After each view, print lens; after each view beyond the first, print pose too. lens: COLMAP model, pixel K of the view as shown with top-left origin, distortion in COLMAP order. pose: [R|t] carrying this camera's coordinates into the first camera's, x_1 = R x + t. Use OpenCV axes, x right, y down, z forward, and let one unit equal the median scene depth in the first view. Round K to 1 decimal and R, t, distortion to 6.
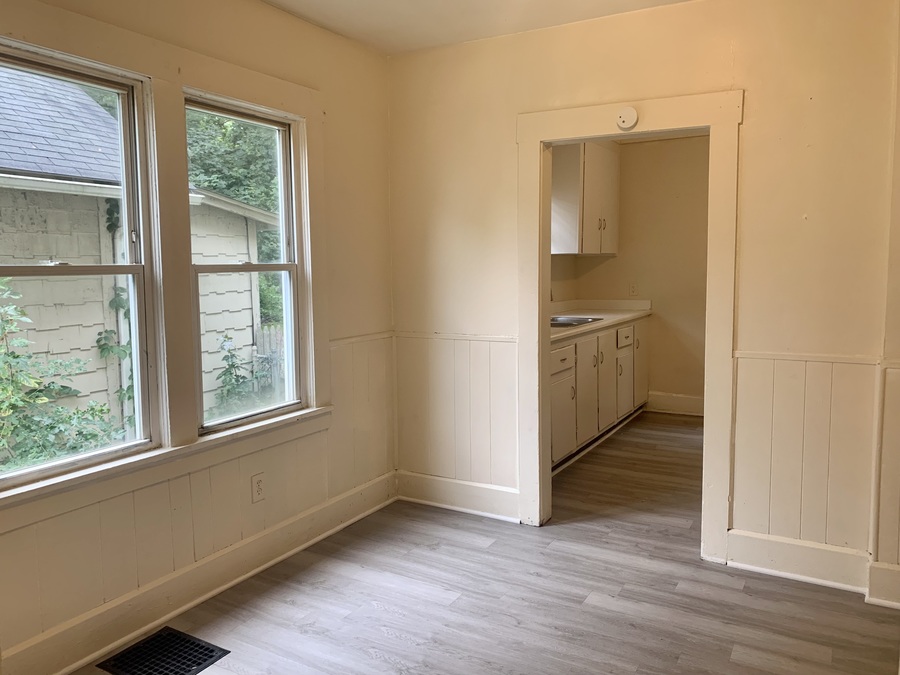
lens RADIAL K [[688.2, 0, 447.6], [0, 688.2, 338.1], [0, 0, 1]] dist [0.001824, 0.000868]
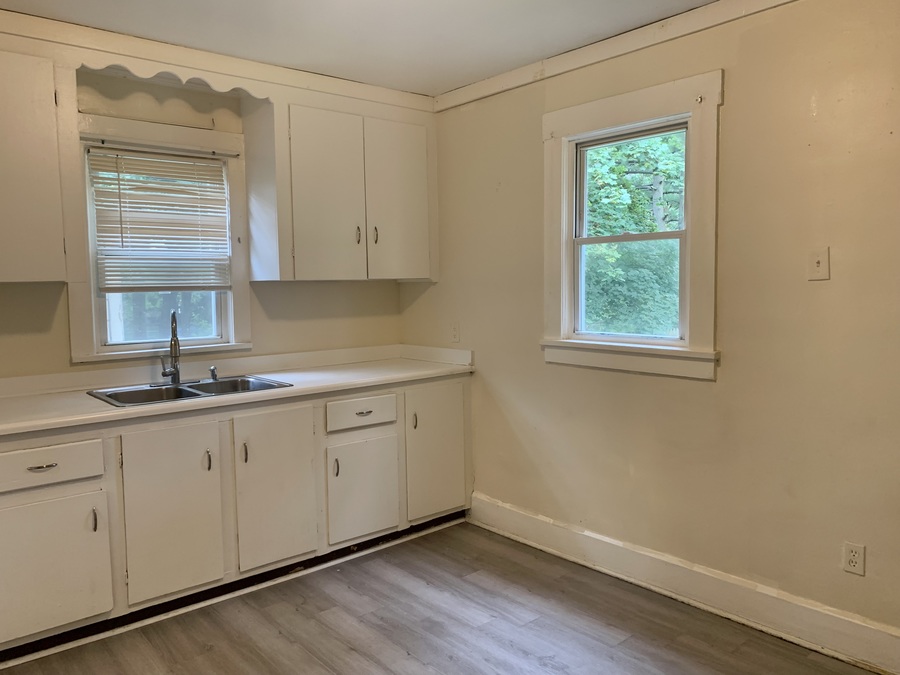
lens RADIAL K [[688.2, 0, 458.4], [0, 688.2, 336.1], [0, 0, 1]] dist [0.001824, 0.000868]
pose [[0.947255, 0.025864, -0.319434, 0.862978], [-0.032853, 0.999324, -0.016512, -0.101942], [0.318791, 0.026135, 0.947465, 0.687309]]
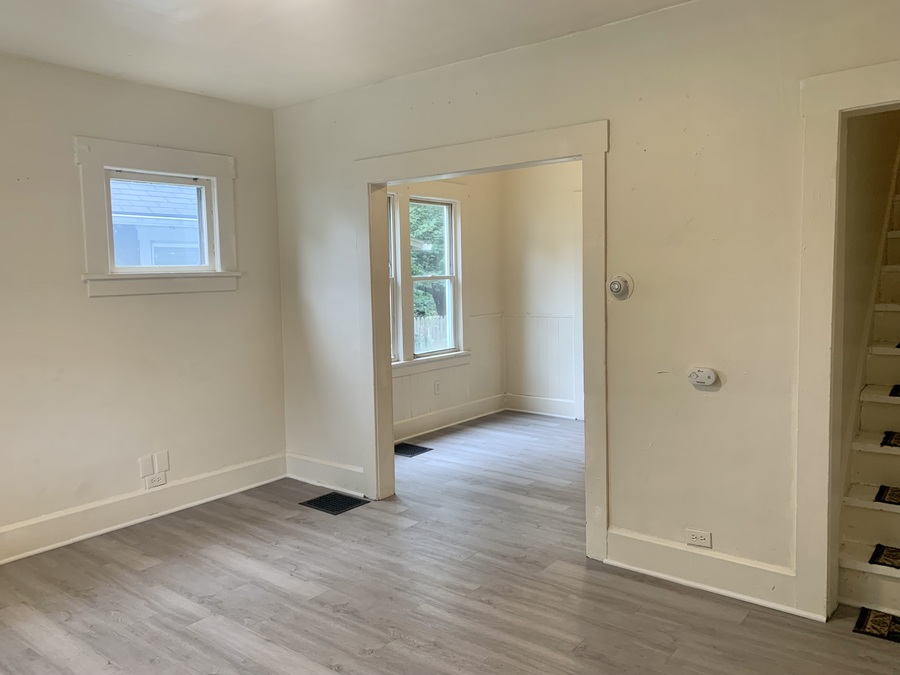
lens RADIAL K [[688.2, 0, 448.3], [0, 688.2, 334.6], [0, 0, 1]] dist [0.001824, 0.000868]
pose [[0.989923, -0.001302, -0.141598, 0.034089], [-0.000532, 0.999916, -0.012914, 0.078111], [0.141603, 0.012860, 0.989840, -0.854266]]
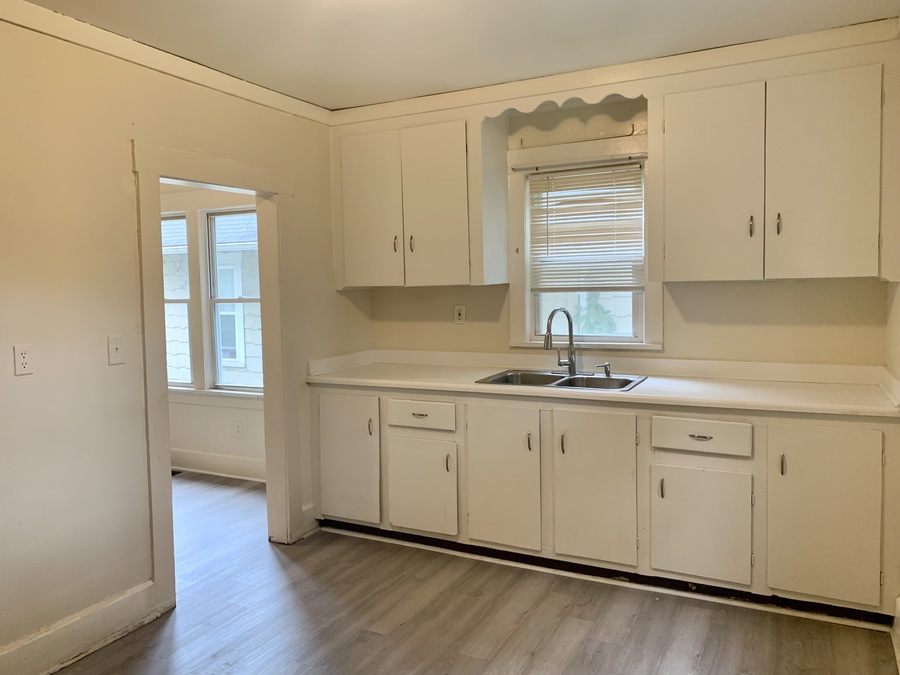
lens RADIAL K [[688.2, 0, 453.8], [0, 688.2, 335.4], [0, 0, 1]] dist [0.001824, 0.000868]
pose [[0.060603, 0.078675, -0.995057, 1.240998], [-0.090697, 0.993199, 0.073004, -0.160899], [0.994033, 0.085824, 0.067326, 1.213988]]
